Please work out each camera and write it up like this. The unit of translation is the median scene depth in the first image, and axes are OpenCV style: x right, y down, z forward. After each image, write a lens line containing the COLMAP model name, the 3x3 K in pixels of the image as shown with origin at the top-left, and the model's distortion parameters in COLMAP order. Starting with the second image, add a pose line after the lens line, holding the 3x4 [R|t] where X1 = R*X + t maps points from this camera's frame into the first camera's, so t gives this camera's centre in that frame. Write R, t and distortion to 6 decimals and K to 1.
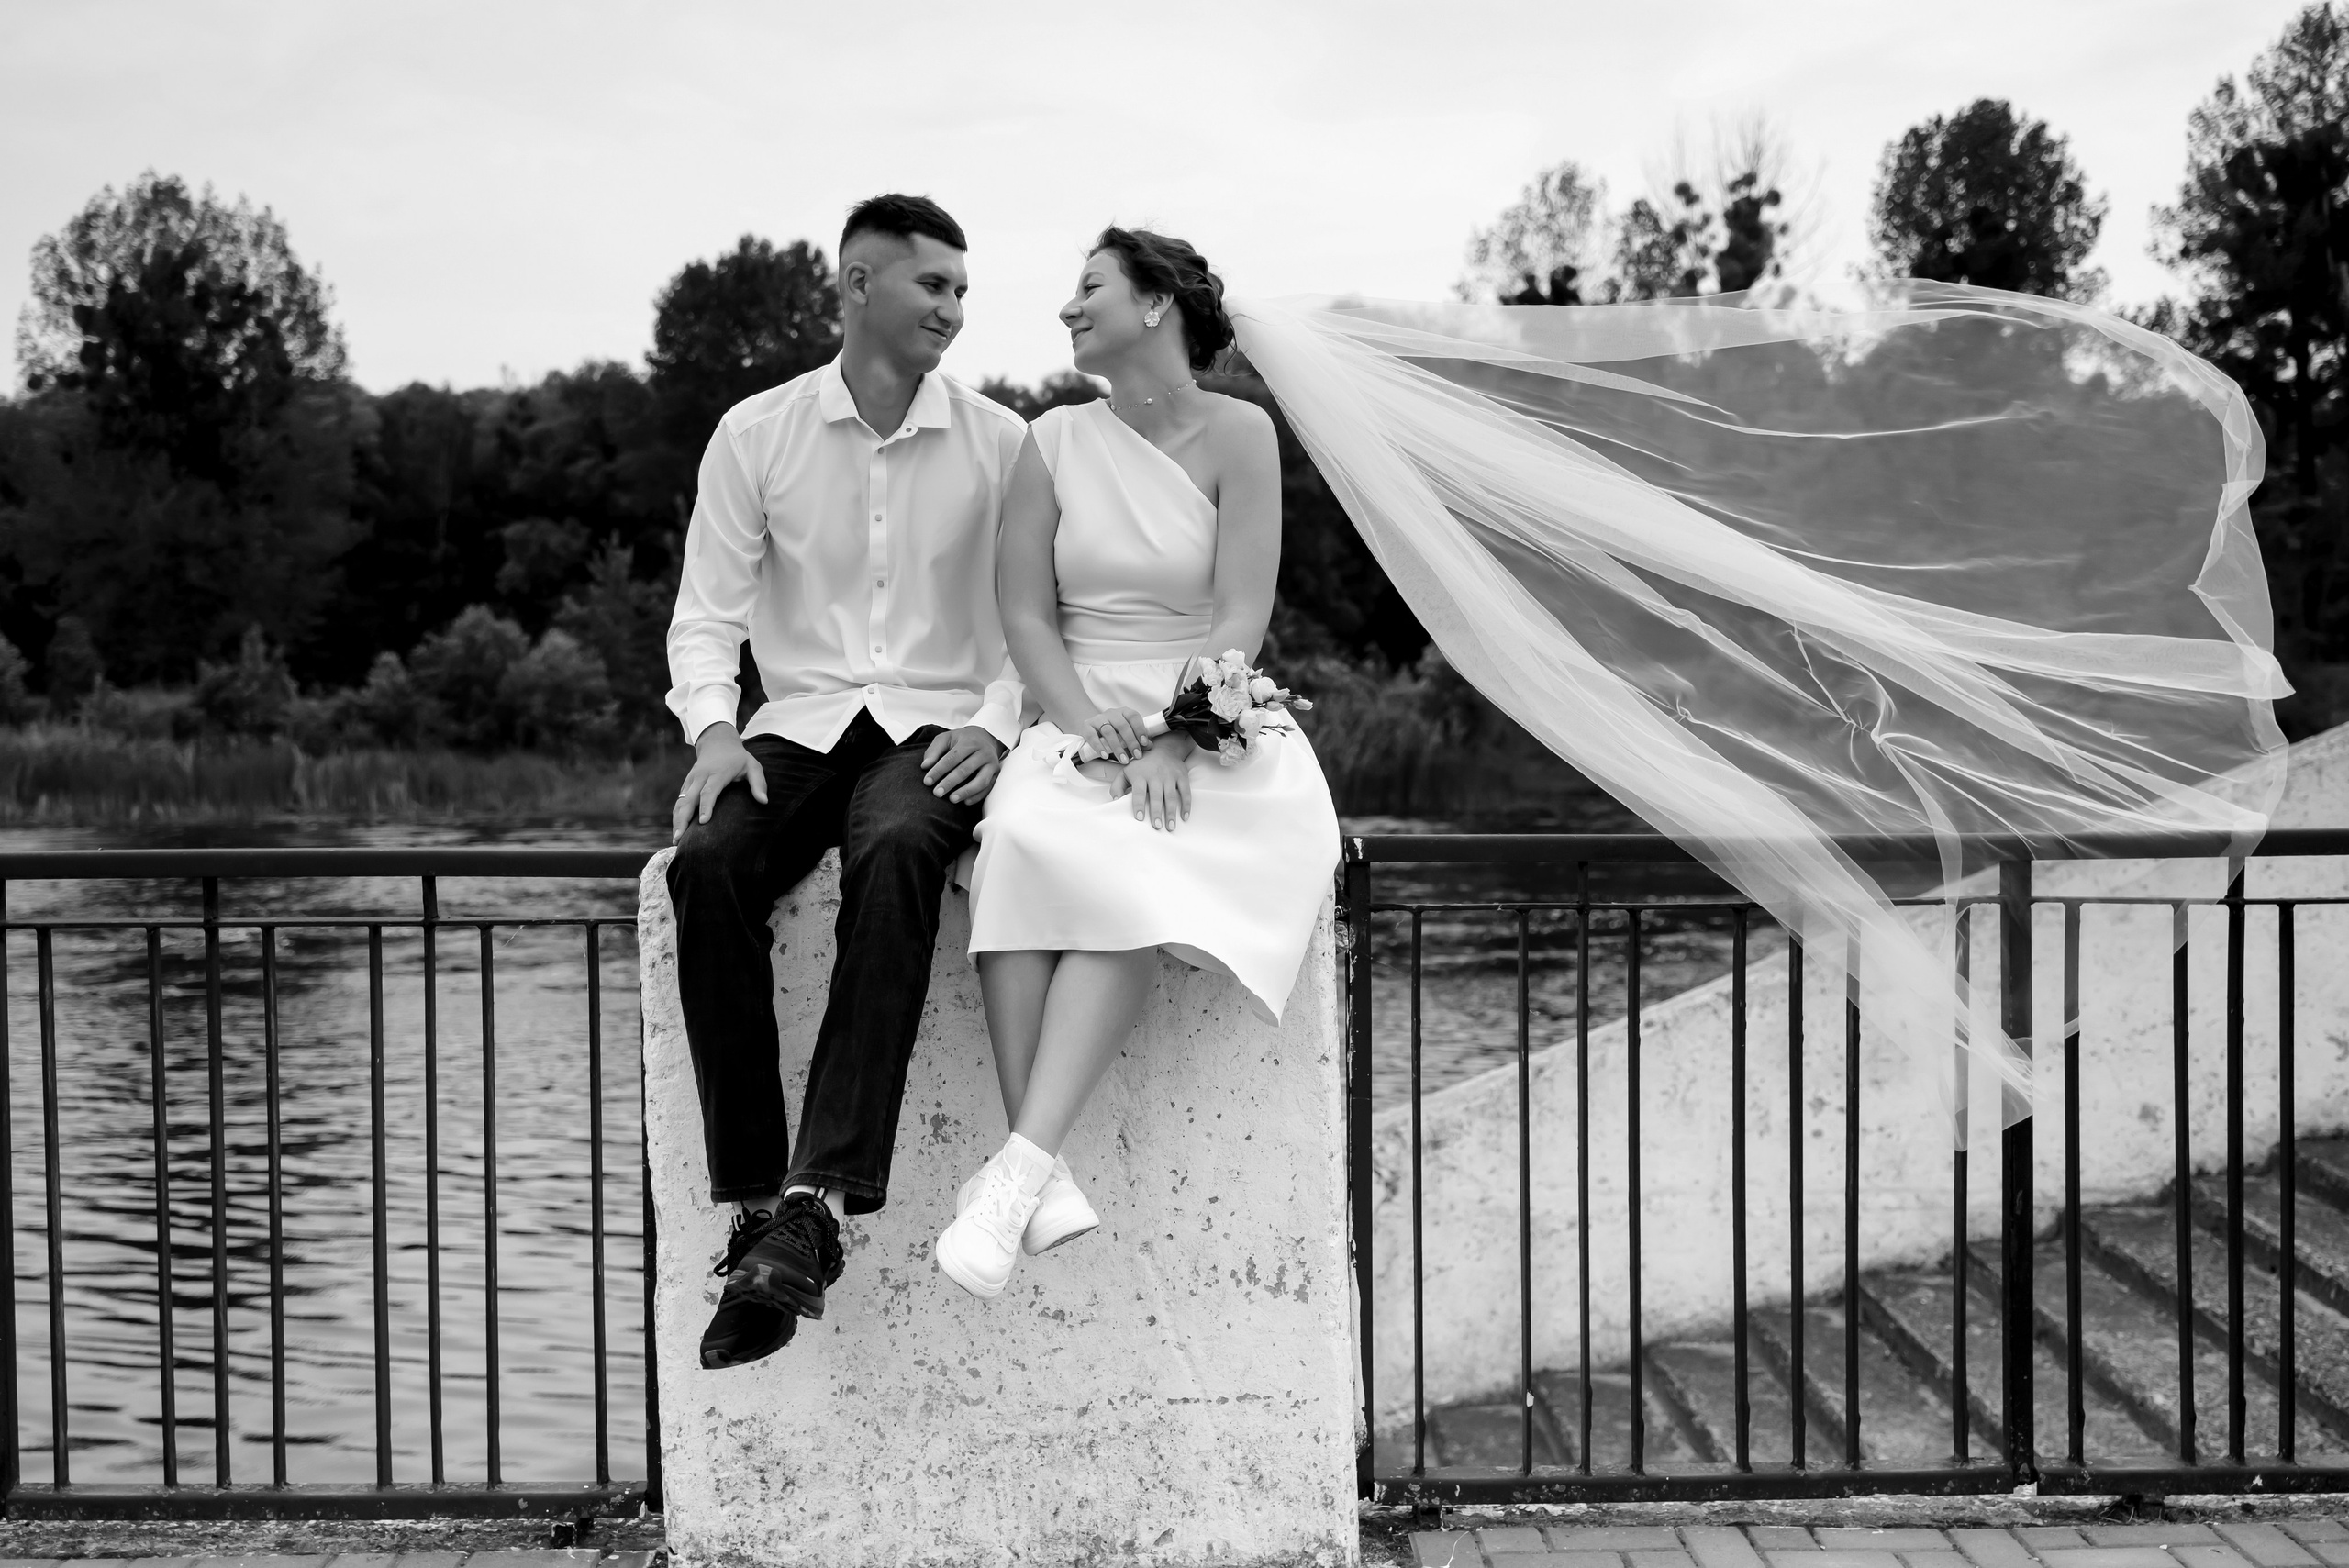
lens RADIAL K [[2639.0, 0, 1174.5], [0, 2639.0, 784.0], [0, 0, 1]] dist [-0.018721, -0.013795]
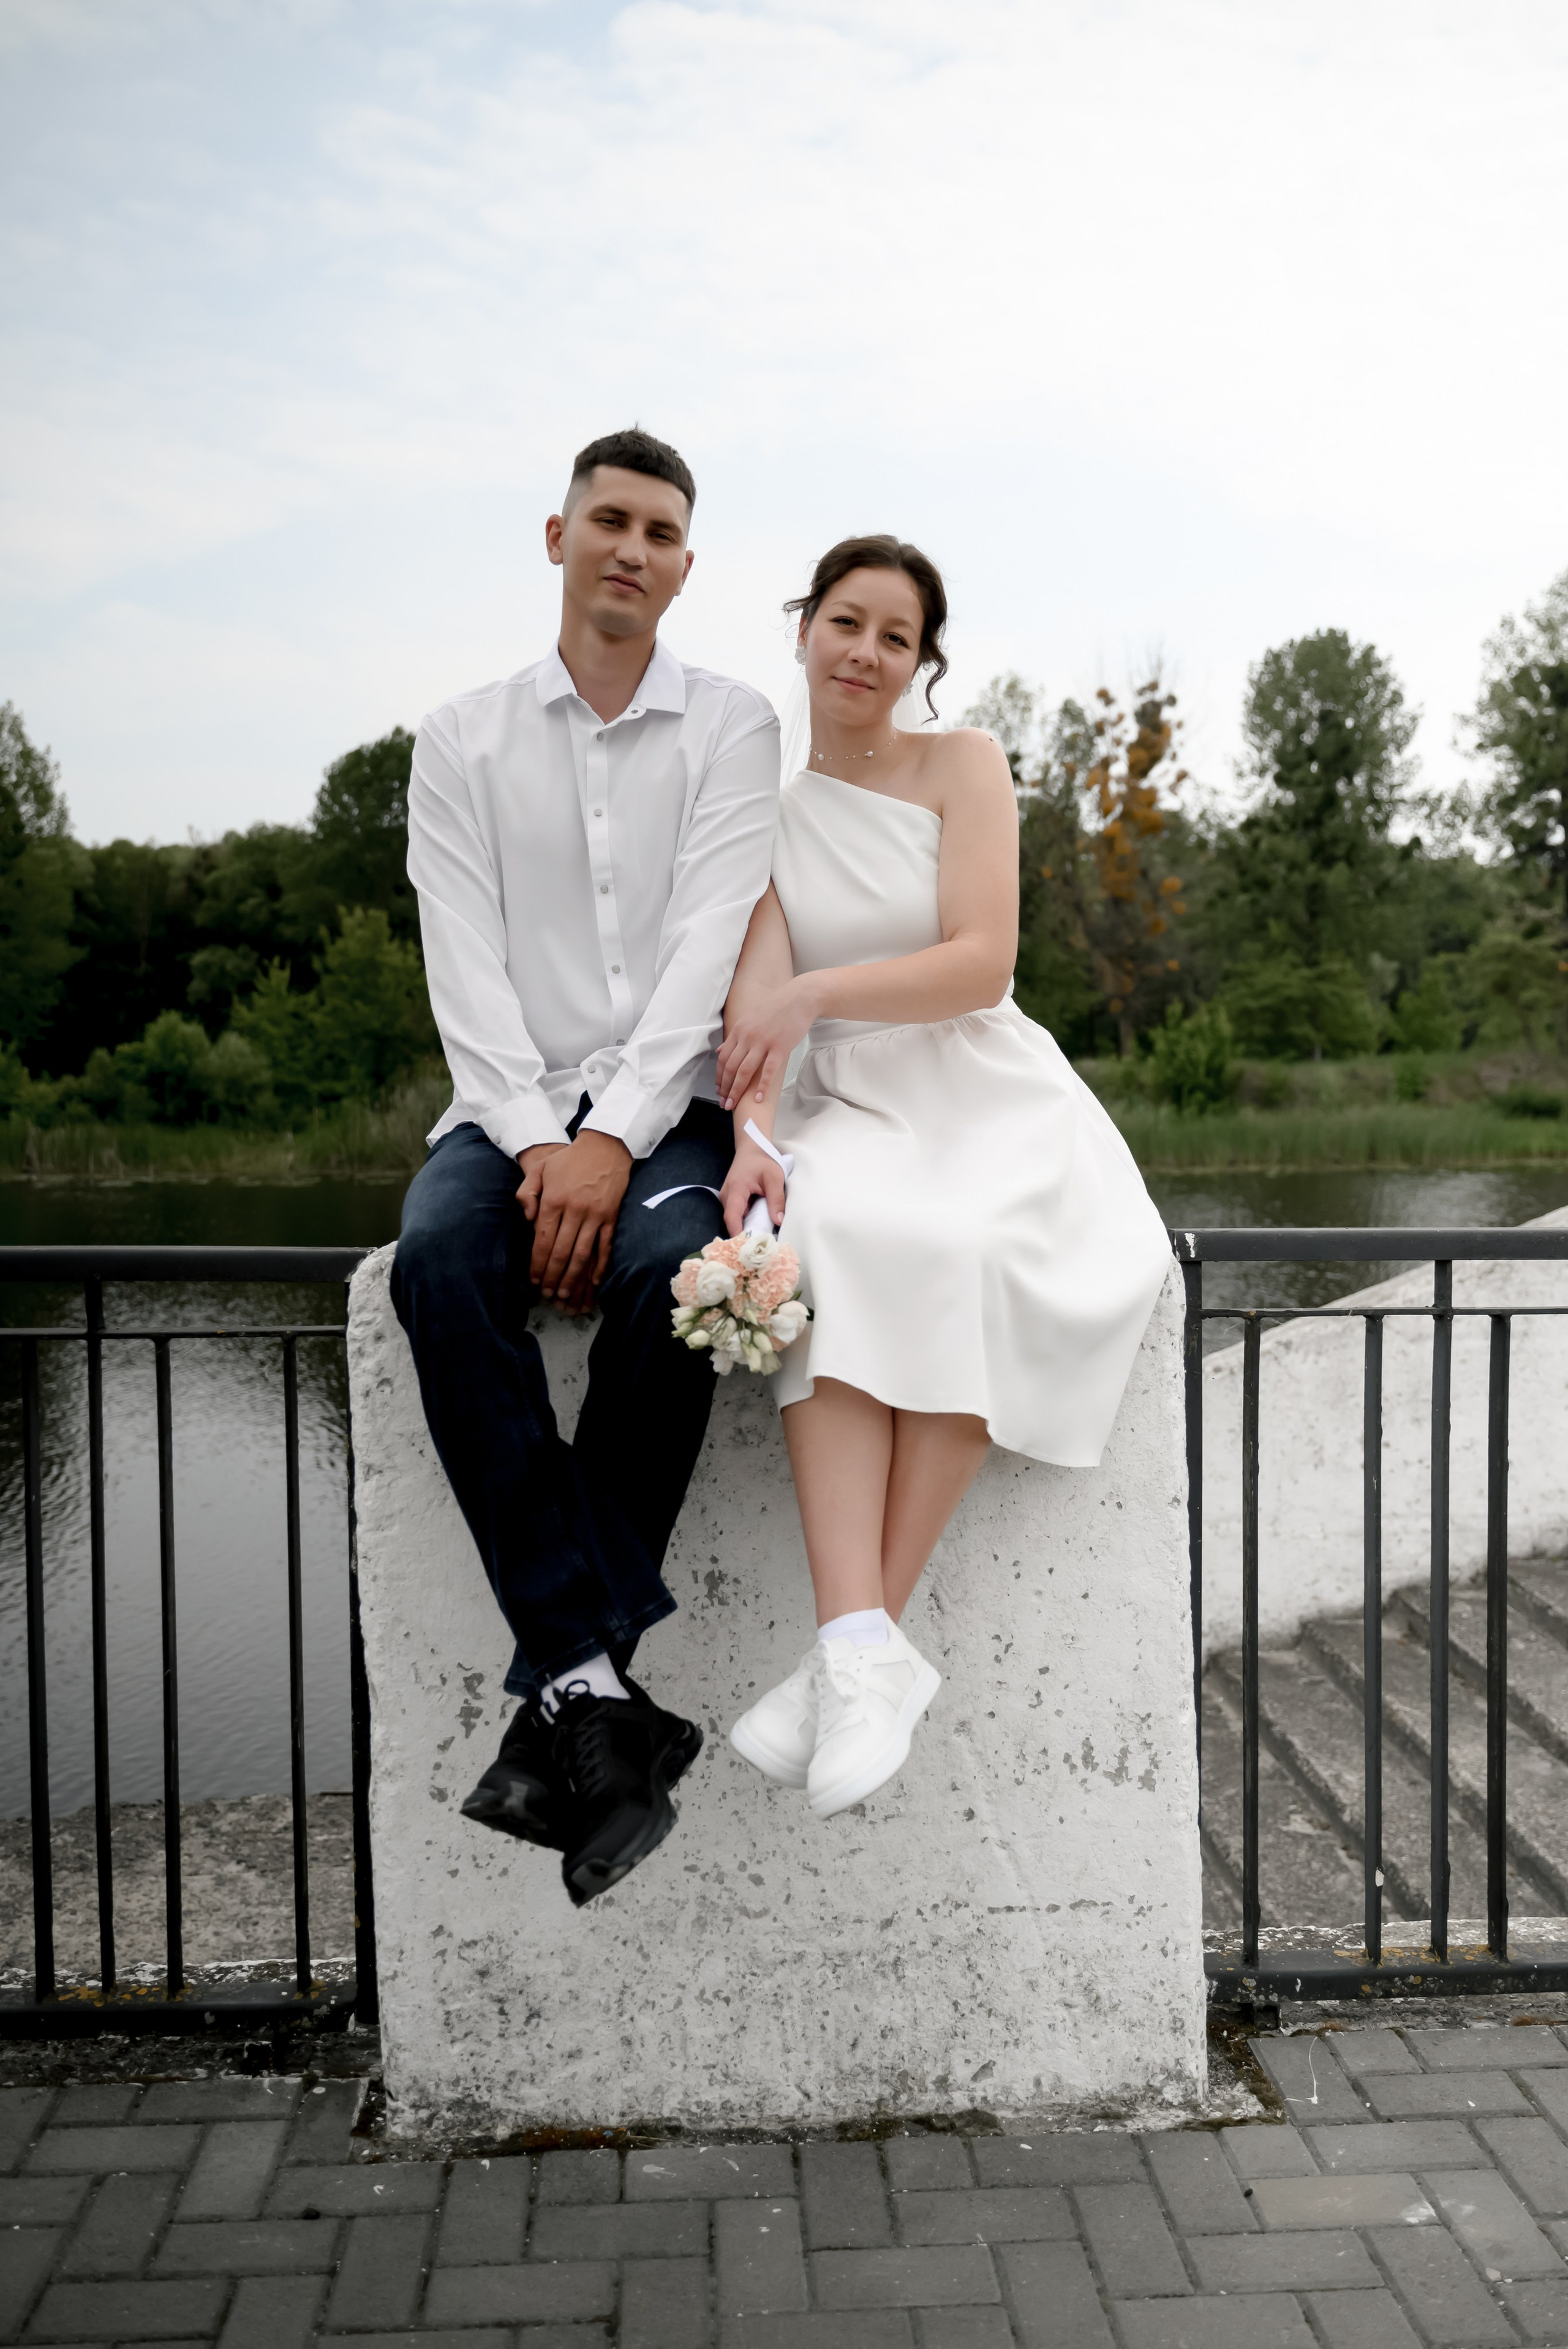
lens RADIAL K [[2019.6, 0, 784.0], [0, 2019.6, 1174.5], [0, 0, 1]] dist [-0.020178, 0.012299]
pose [[0.999342, -0.000849, 0.036250, -0.090180], [0.000401, 0.999923, 0.012365, -0.007181], [-0.036257, -0.012343, 0.999266, 0.366331]]
